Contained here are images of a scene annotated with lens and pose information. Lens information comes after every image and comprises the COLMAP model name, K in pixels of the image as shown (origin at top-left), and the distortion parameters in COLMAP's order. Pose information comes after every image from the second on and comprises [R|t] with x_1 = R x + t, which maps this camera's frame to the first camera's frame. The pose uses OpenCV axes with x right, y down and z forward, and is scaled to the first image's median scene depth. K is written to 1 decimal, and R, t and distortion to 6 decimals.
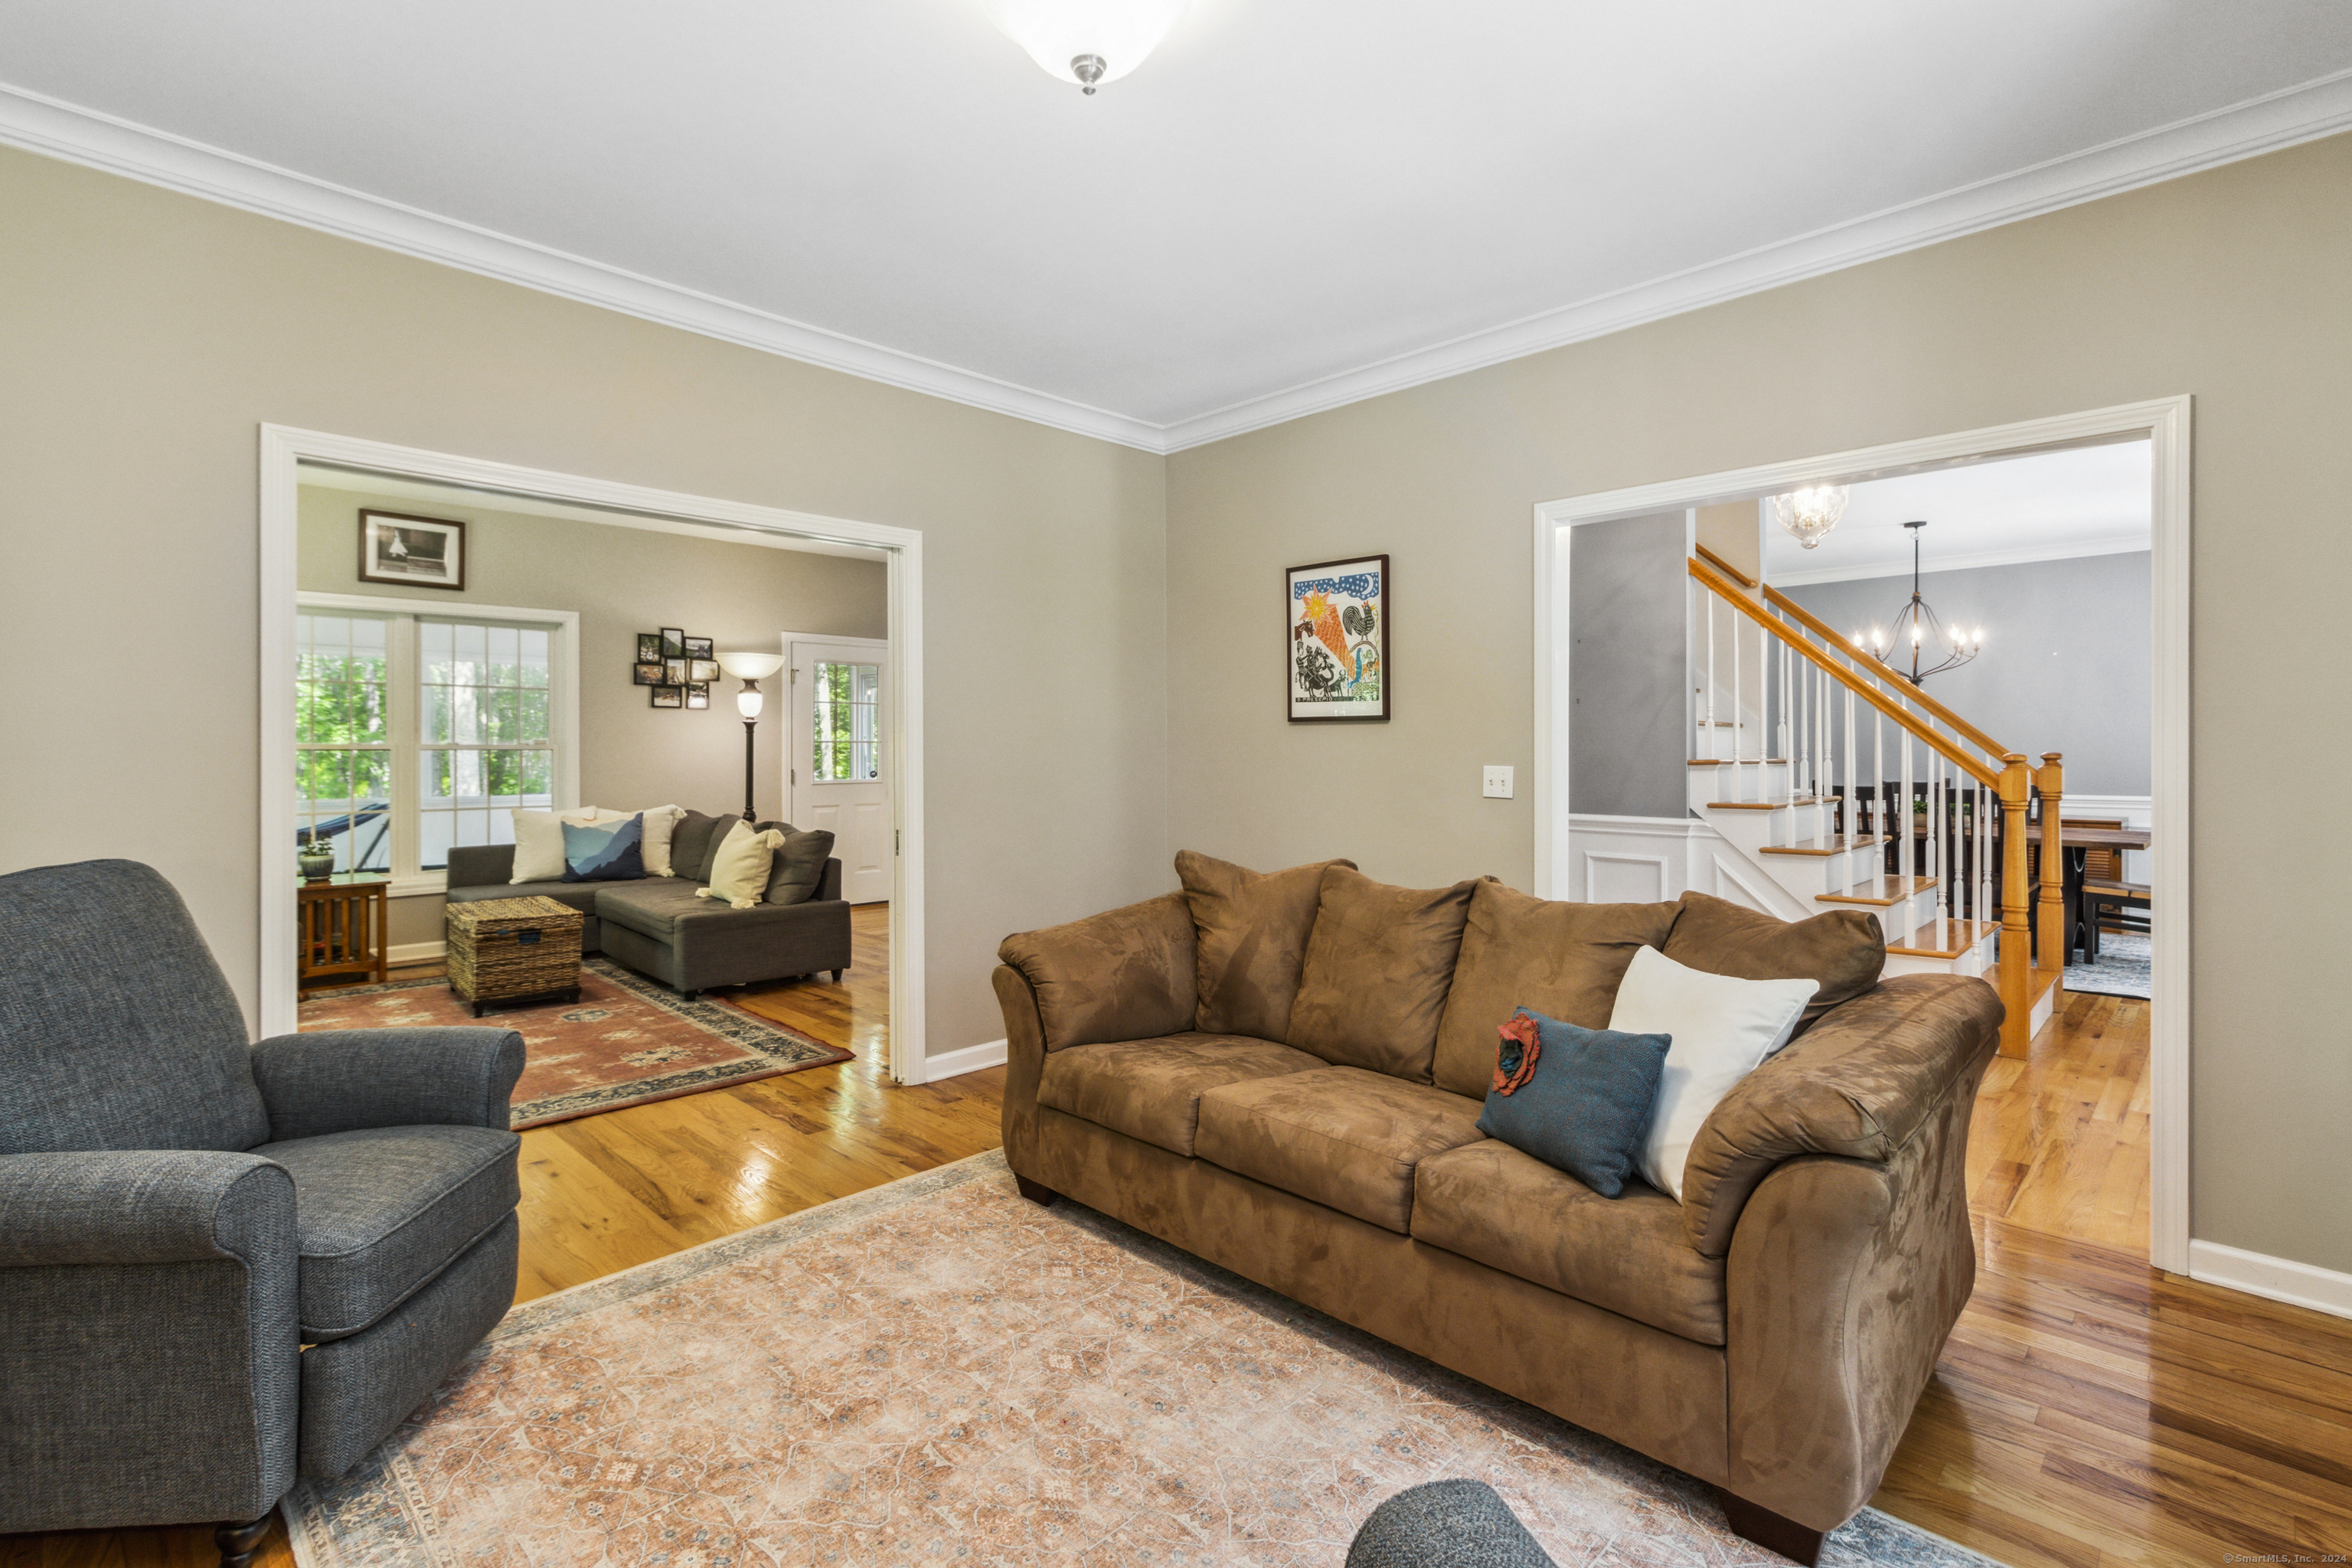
lens RADIAL K [[1093.4, 0, 1175.3], [0, 1093.4, 766.7], [0, 0, 1]] dist [0.006921, -0.000294]
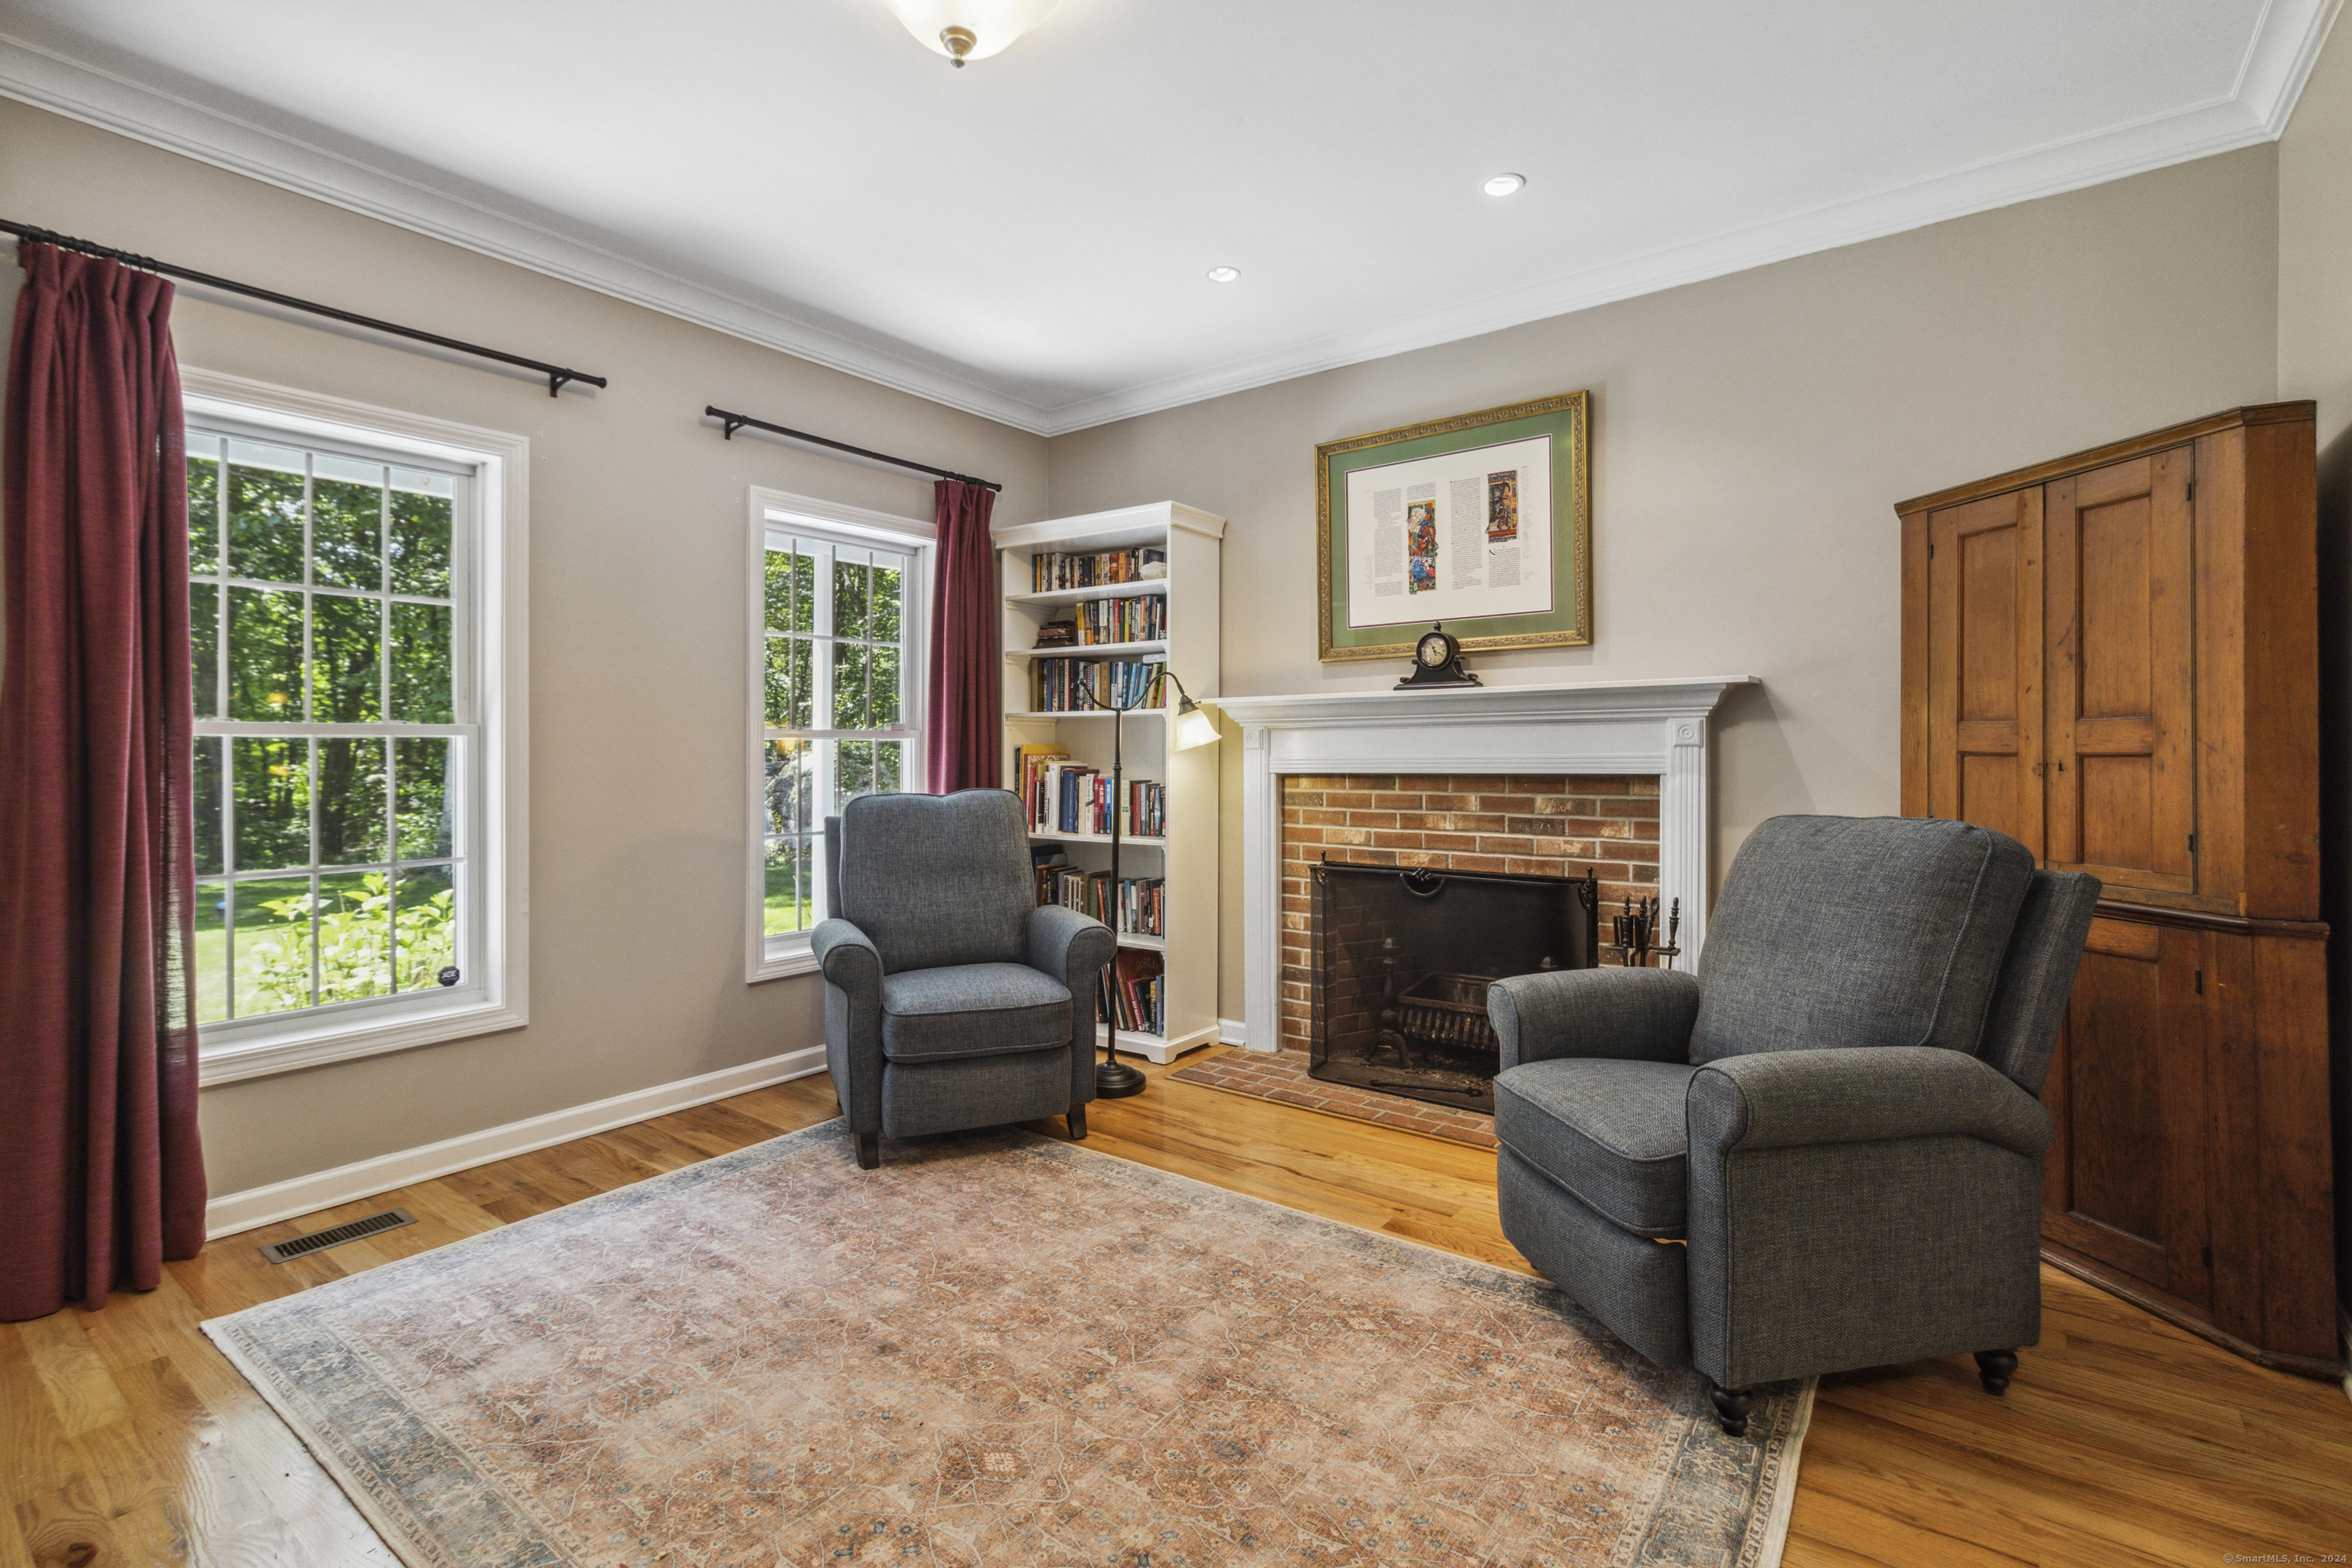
lens RADIAL K [[1093.4, 0, 1166.7], [0, 1093.4, 766.5], [0, 0, 1]] dist [0.006921, -0.000294]
pose [[-0.992022, 0.004188, -0.125994, -0.119831], [-0.000358, 0.999350, 0.036040, -0.000011], [0.126063, 0.035797, -0.991376, 1.695584]]
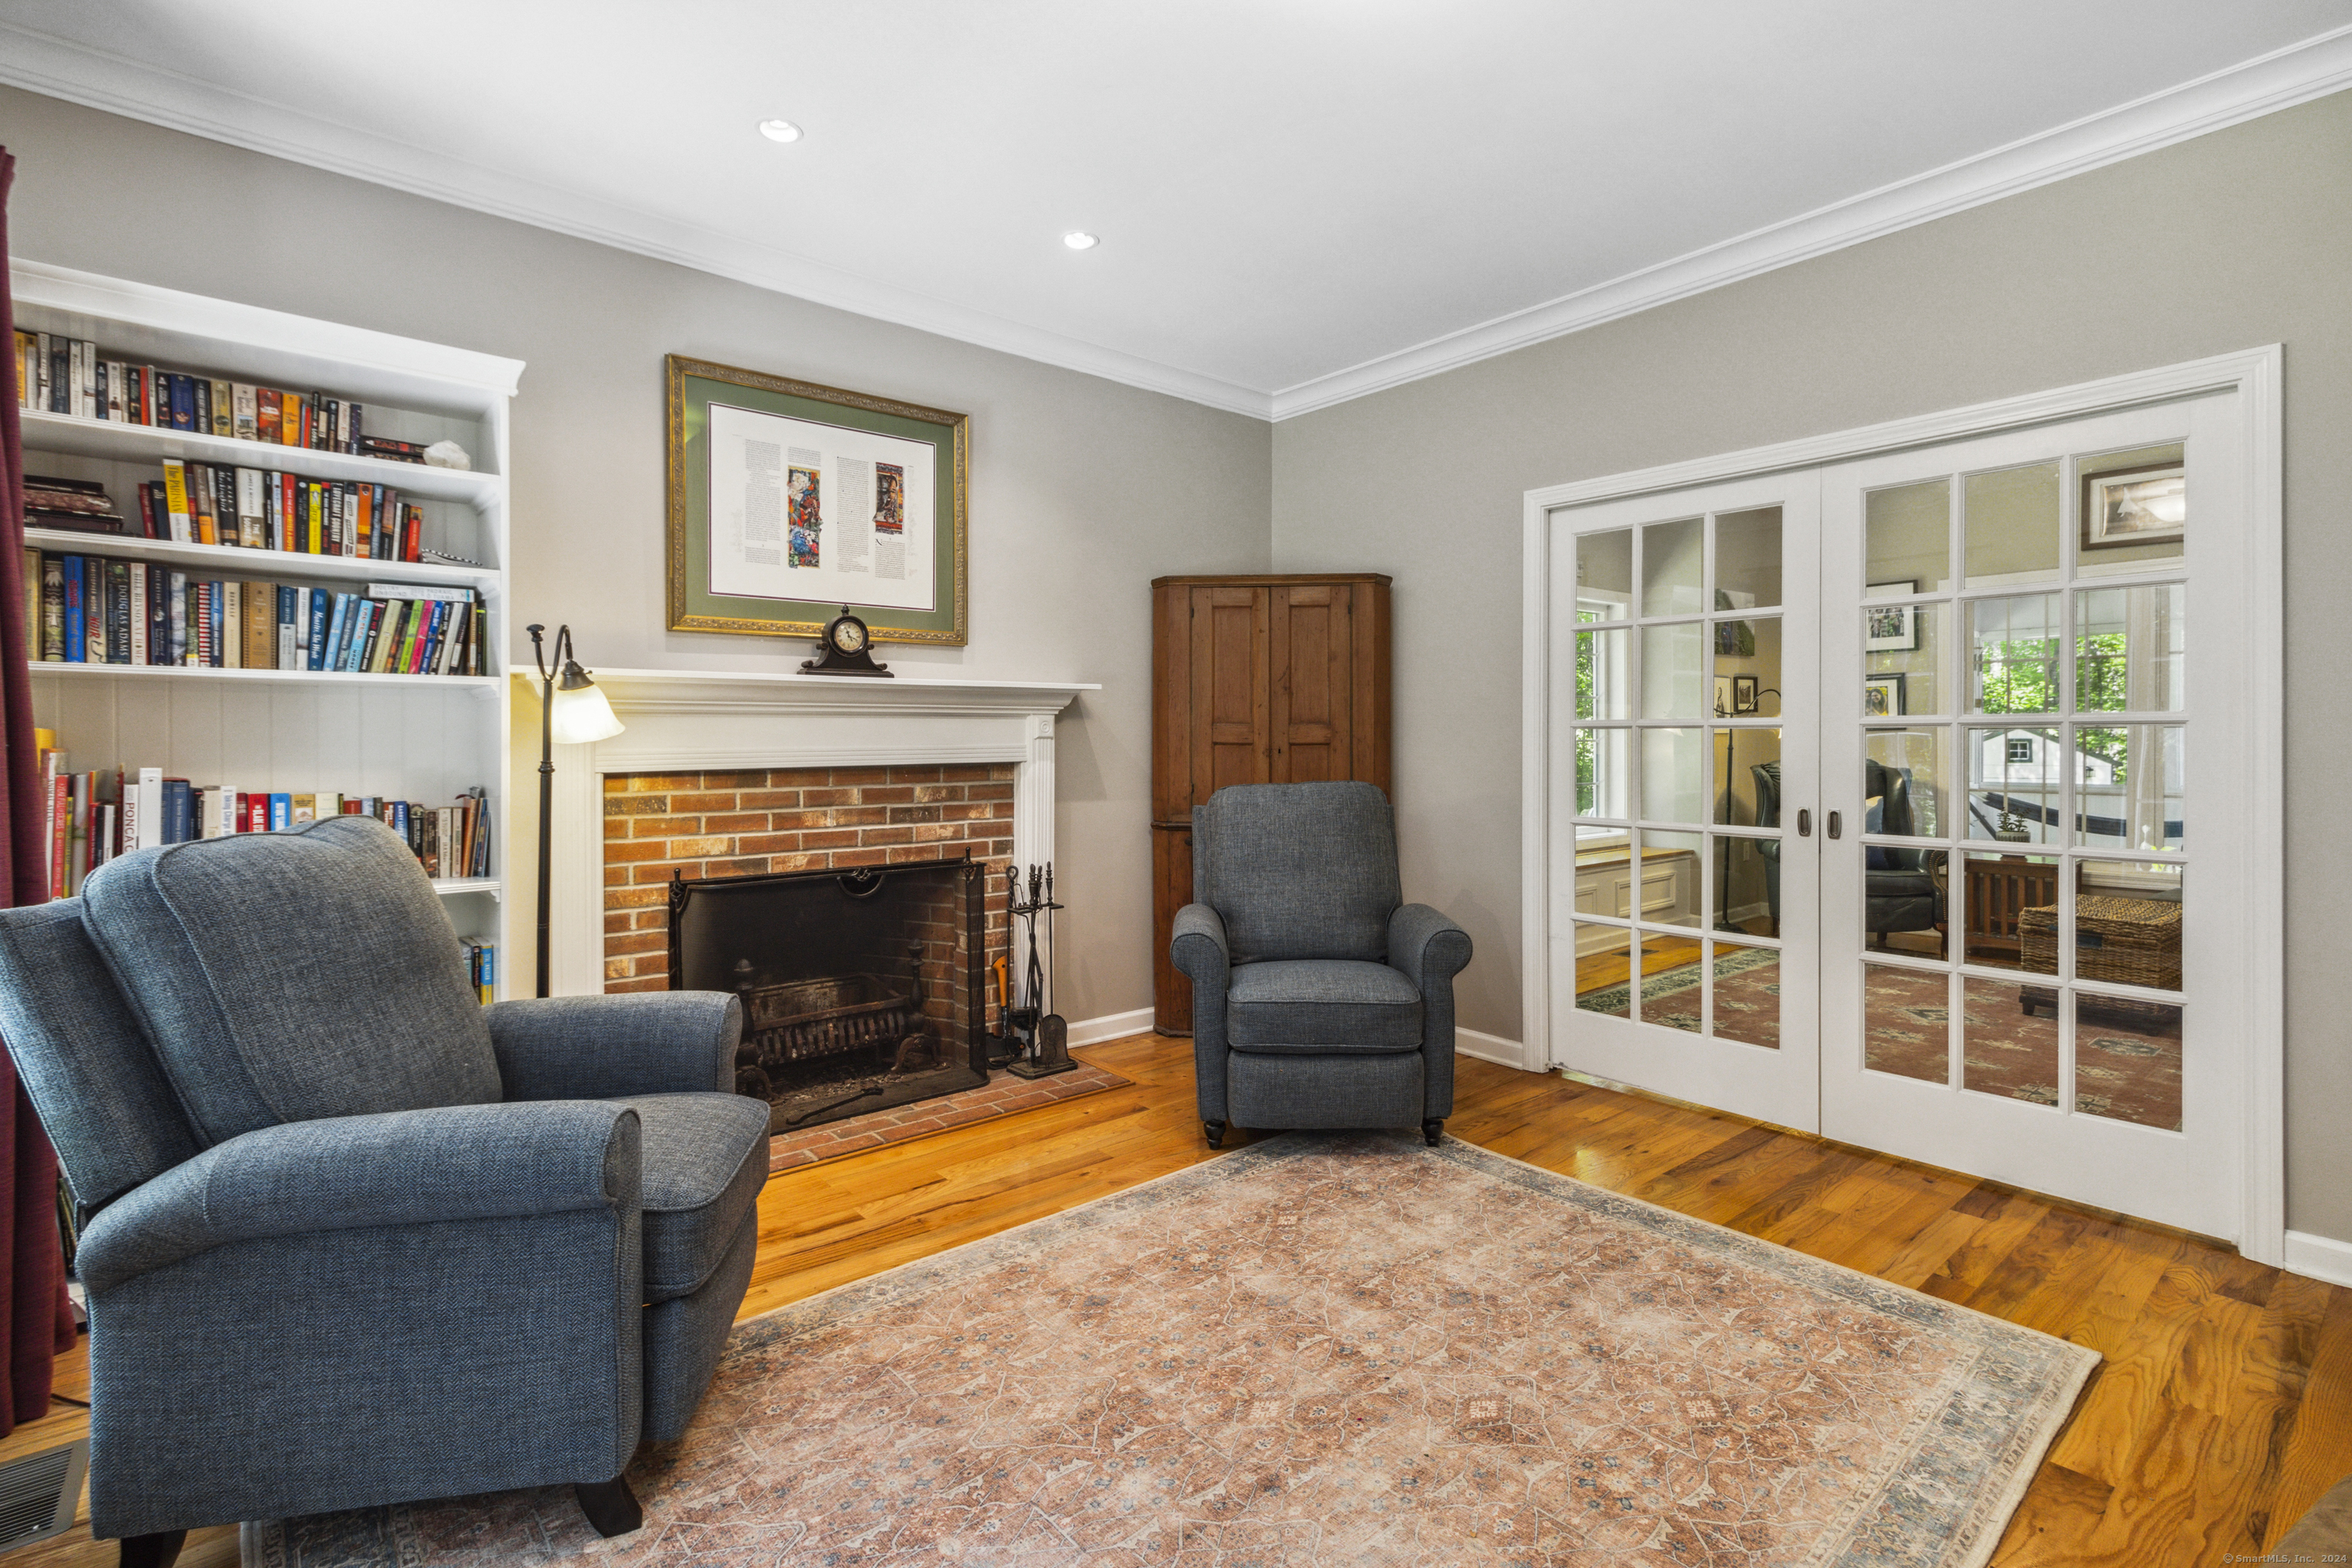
lens RADIAL K [[1093.4, 0, 1186.8], [0, 1093.4, 762.7], [0, 0, 1]] dist [0.006921, -0.000294]
pose [[-0.085154, 0.020957, -0.996147, 0.719402], [-0.019840, 0.999545, 0.022725, 0.018591], [0.996170, 0.021699, -0.084700, 0.781179]]
